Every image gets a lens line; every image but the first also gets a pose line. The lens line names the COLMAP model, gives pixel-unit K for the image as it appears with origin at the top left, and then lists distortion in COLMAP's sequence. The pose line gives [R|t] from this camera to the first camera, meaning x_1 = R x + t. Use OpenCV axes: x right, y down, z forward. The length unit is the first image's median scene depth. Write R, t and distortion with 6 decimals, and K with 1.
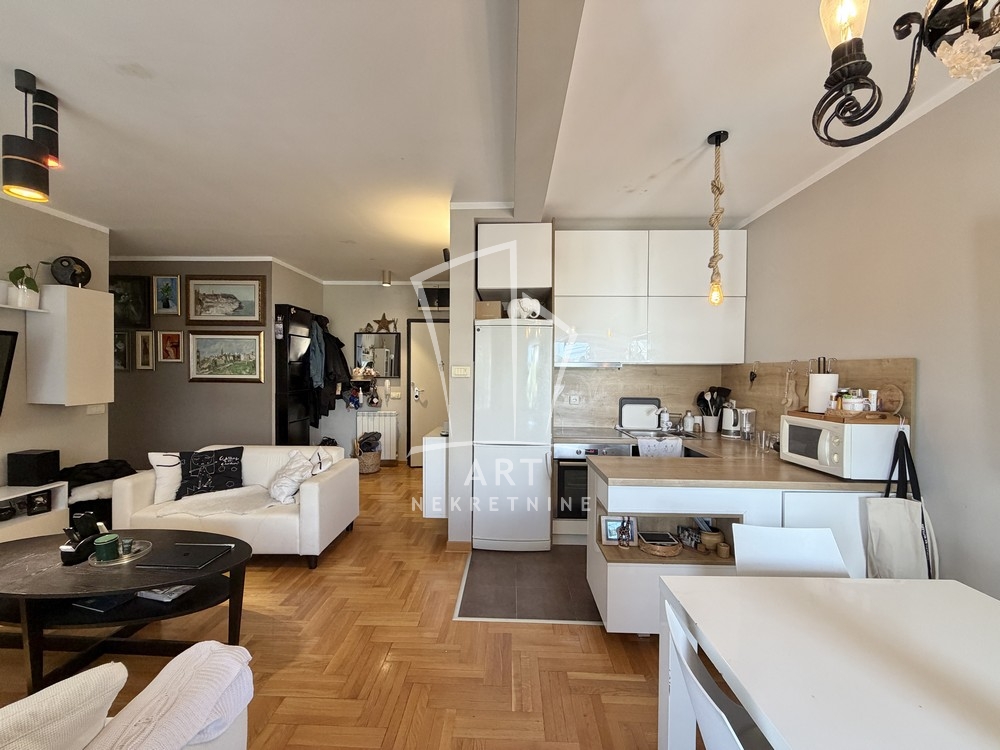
lens RADIAL K [[398.4, 0, 498.1], [0, 398.4, 376.6], [0, 0, 1]] dist [0.000473, -0.000270]
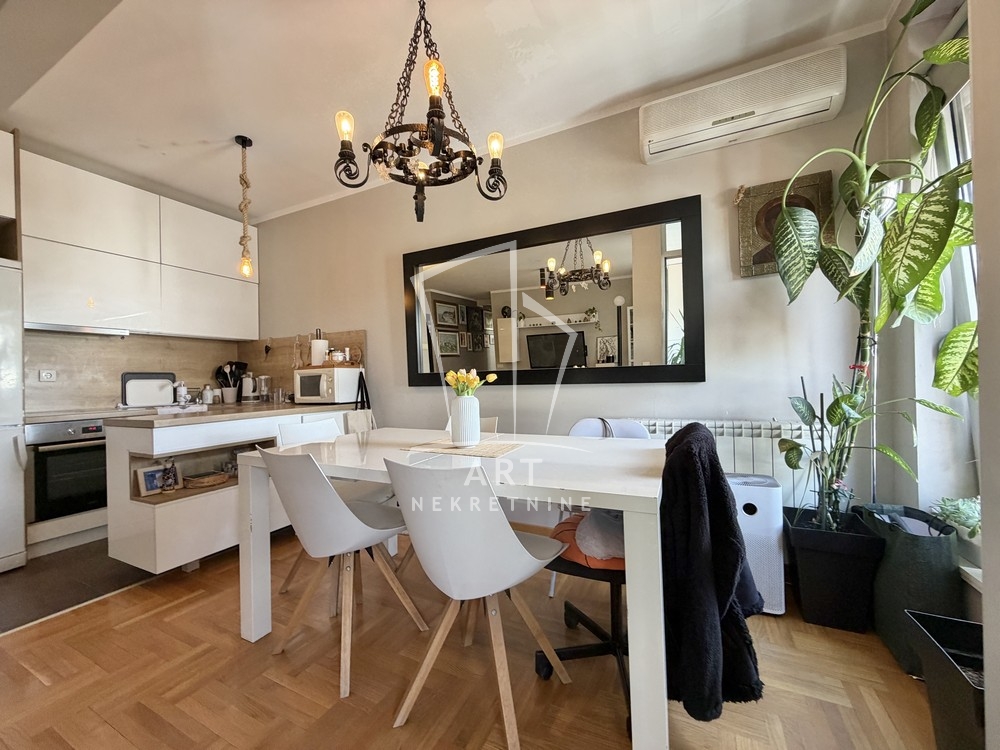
lens RADIAL K [[398.4, 0, 493.9], [0, 398.4, 376.5], [0, 0, 1]] dist [0.000473, -0.000270]
pose [[0.421649, -0.014282, 0.906646, -0.209516], [0.036358, 0.999338, -0.001167, 0.132354], [-0.906030, 0.033456, 0.421890, -0.165920]]
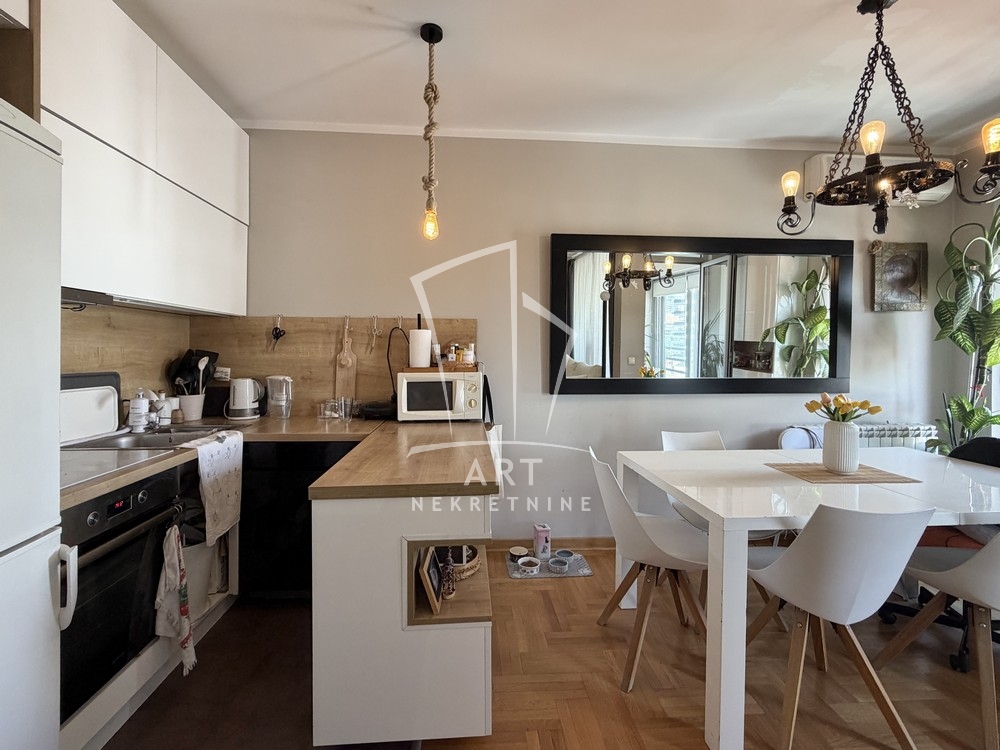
lens RADIAL K [[439.4, 0, 494.8], [0, 439.4, 351.8], [0, 0, 1]] dist [-0.000186, 0.001450]
pose [[-0.096769, -0.009121, 0.995265, -0.301577], [0.005508, 0.999938, 0.009699, 0.035375], [-0.995292, 0.006421, -0.096712, 0.805904]]
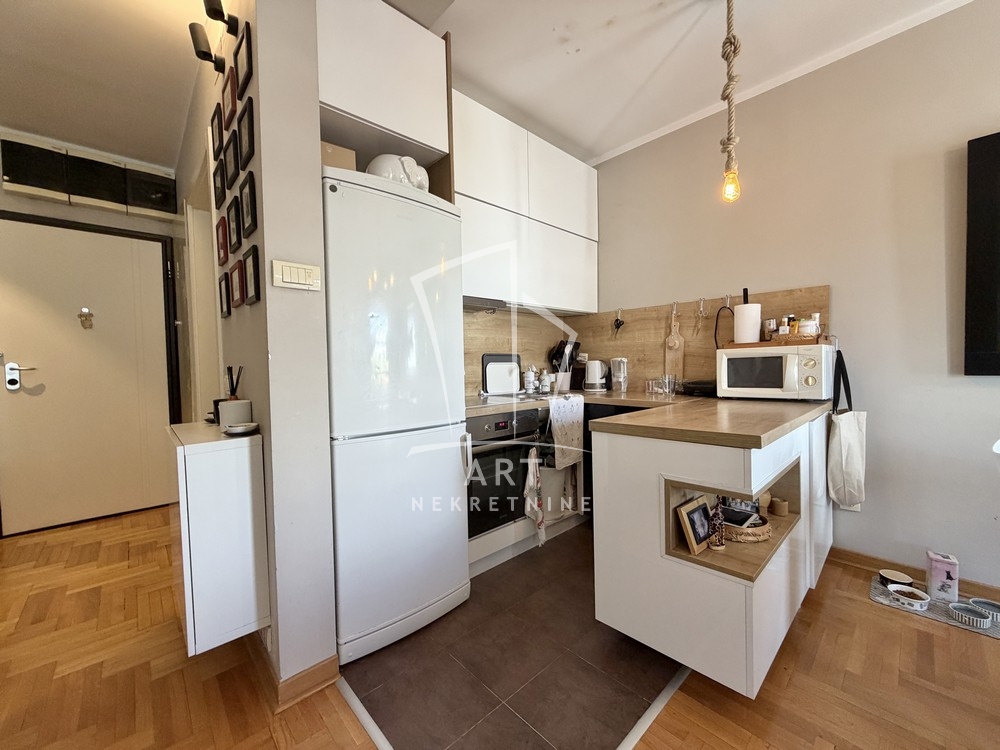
lens RADIAL K [[398.4, 0, 494.3], [0, 398.4, 376.5], [0, 0, 1]] dist [0.000473, -0.000270]
pose [[0.708601, -0.044385, 0.704213, -0.295007], [0.033918, 0.999009, 0.028835, 0.106250], [-0.704794, 0.003453, 0.709403, 0.650431]]
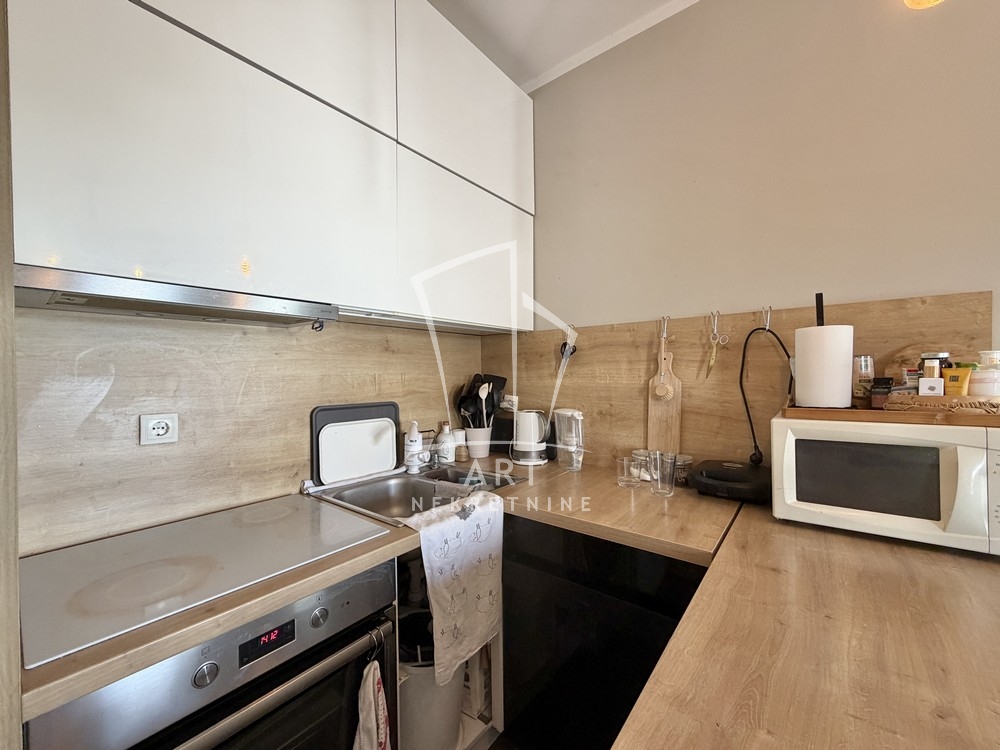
lens RADIAL K [[398.4, 0, 493.8], [0, 398.4, 377.1], [0, 0, 1]] dist [0.000473, -0.000270]
pose [[0.604639, -0.024325, 0.796128, 0.155383], [0.026440, 0.999596, 0.010460, 0.034037], [-0.796061, 0.014725, 0.605037, 0.901354]]
